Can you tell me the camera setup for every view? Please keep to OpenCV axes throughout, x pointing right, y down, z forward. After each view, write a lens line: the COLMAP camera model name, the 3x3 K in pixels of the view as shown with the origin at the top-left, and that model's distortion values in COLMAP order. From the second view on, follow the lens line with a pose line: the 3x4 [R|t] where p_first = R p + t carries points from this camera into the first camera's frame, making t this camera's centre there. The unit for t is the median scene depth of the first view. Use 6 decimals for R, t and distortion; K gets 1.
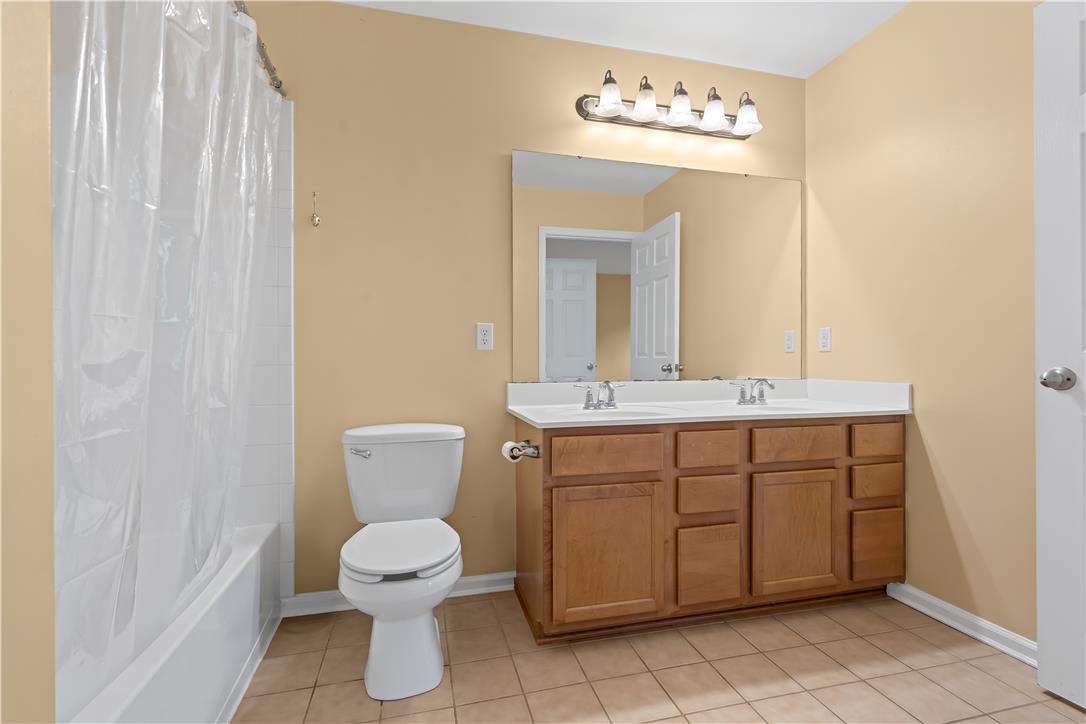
lens RADIAL K [[499.4, 0, 540.2], [0, 499.4, 361.4], [0, 0, 1]] dist [-0.017758, -0.000451]
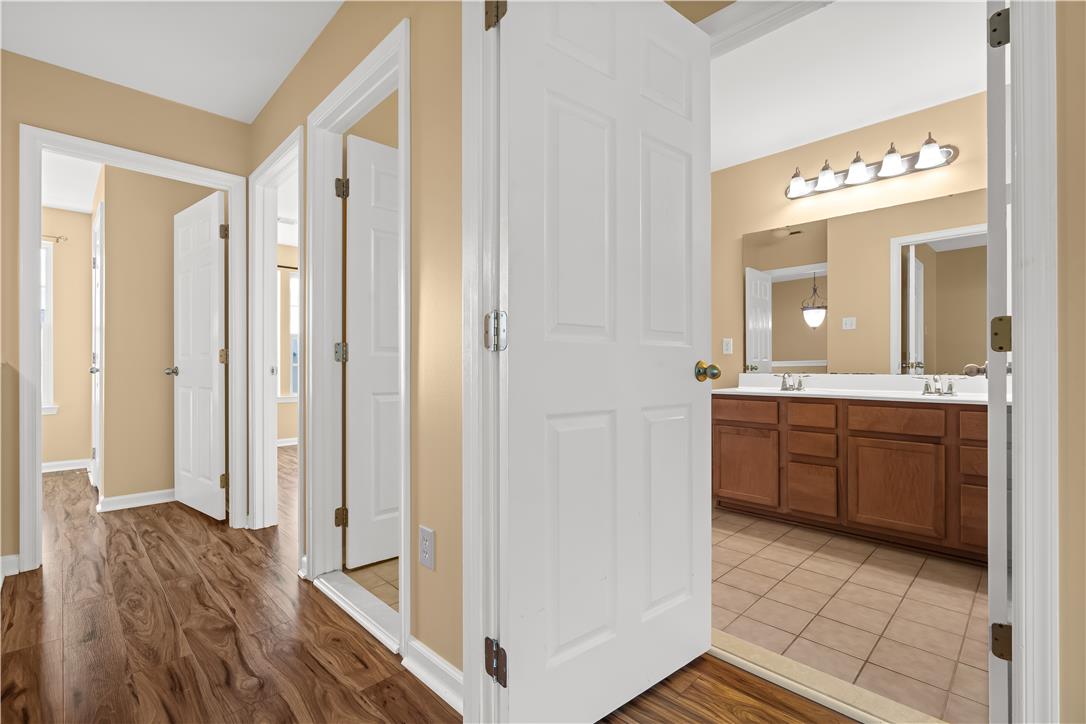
lens RADIAL K [[487.1, 0, 538.5], [0, 487.1, 362.5], [0, 0, 1]] dist [-0.005844, 0.002771]
pose [[0.509992, -0.003990, -0.860170, 1.194566], [0.003201, 0.999991, -0.002741, 0.009403], [0.860173, -0.001355, 0.510000, -0.514899]]
